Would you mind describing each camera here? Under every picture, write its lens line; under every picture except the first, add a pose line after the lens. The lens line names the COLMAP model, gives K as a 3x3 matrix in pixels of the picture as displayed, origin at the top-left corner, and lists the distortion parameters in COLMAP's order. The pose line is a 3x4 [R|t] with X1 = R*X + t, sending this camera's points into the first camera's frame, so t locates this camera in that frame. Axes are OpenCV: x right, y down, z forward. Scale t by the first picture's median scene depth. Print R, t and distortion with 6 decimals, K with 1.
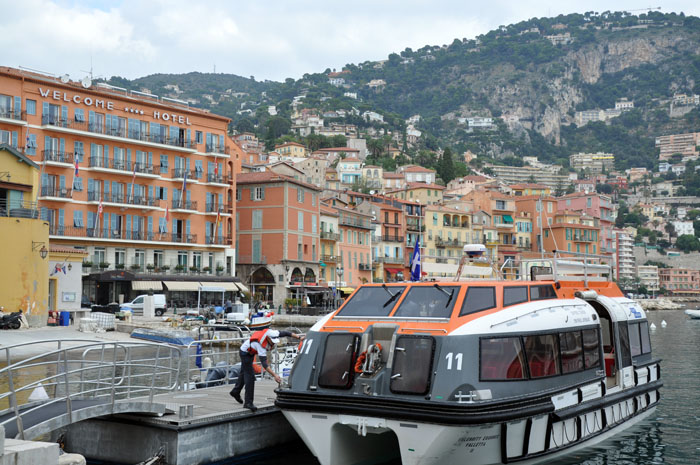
lens RADIAL K [[829.1, 0, 348.3], [0, 829.1, 232.6], [0, 0, 1]] dist [0.147620, 0.000000]
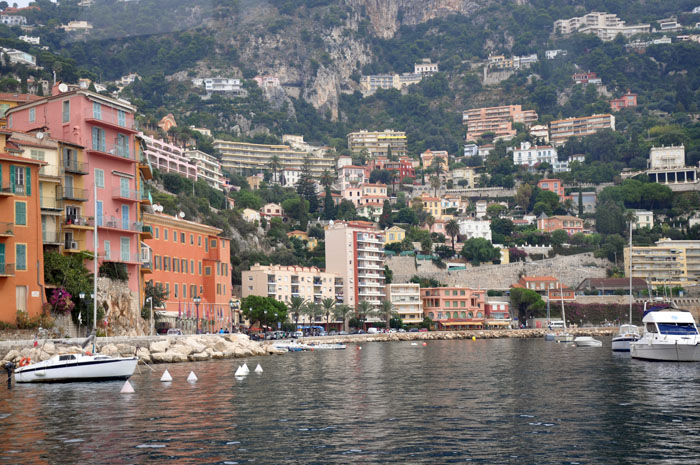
lens RADIAL K [[1082.7, 0, 336.0], [0, 1082.7, 243.7], [0, 0, 1]] dist [0.200859, 0.000000]
pose [[0.981875, -0.012267, 0.189132, 0.076780], [0.014810, 0.999818, -0.012039, 0.009400], [-0.188950, 0.014621, 0.981878, 0.107638]]
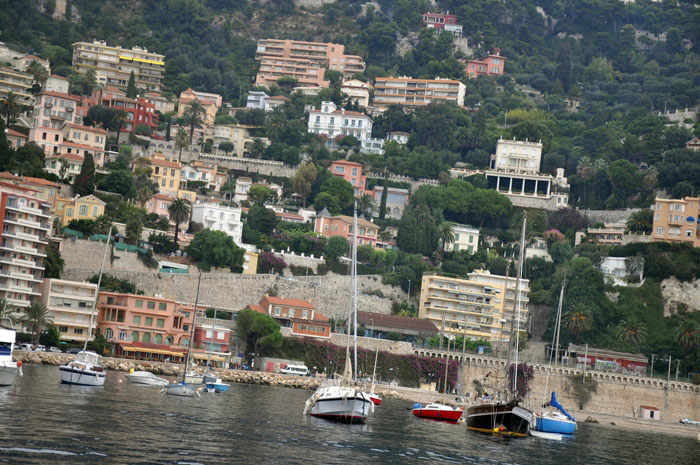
lens RADIAL K [[1694.6, 0, 347.2], [0, 1694.6, 237.5], [0, 0, 1]] dist [0.566360, 0.000000]
pose [[0.933749, 0.127010, 0.334635, 0.096873], [-0.129147, 0.991497, -0.015957, 0.006835], [-0.333816, -0.028318, 0.942213, 0.069563]]
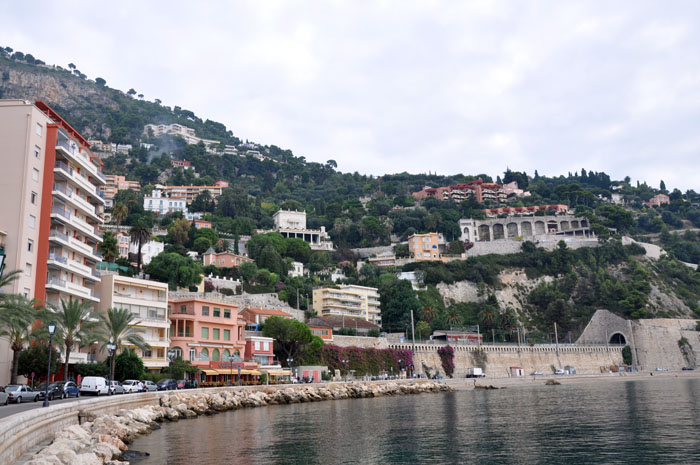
lens RADIAL K [[656.3, 0, 351.5], [0, 656.3, 235.0], [0, 0, 1]] dist [-0.019882, 0.000000]
pose [[0.689825, 0.131407, 0.711951, 0.124758], [-0.018545, 0.986274, -0.164071, 0.030357], [-0.723739, 0.099977, 0.682793, 0.406775]]
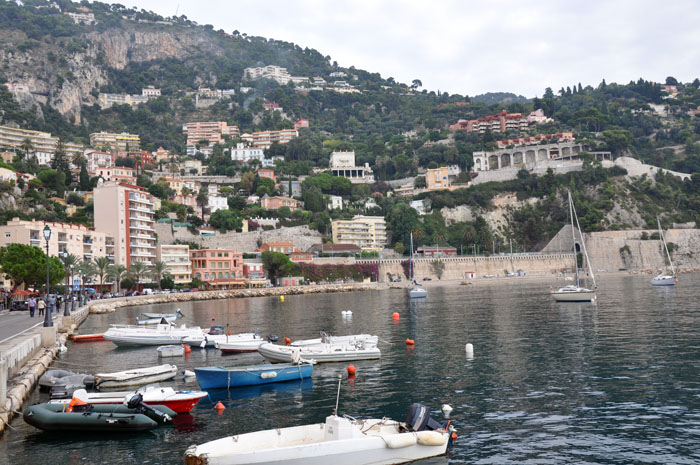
lens RADIAL K [[682.1, 0, 349.6], [0, 682.1, 229.6], [0, 0, 1]] dist [-0.005467, 0.000000]
pose [[0.831626, -0.000473, 0.555336, 0.090119], [0.010857, 0.999822, -0.015407, 0.018940], [-0.555230, 0.018843, 0.831483, 0.251879]]
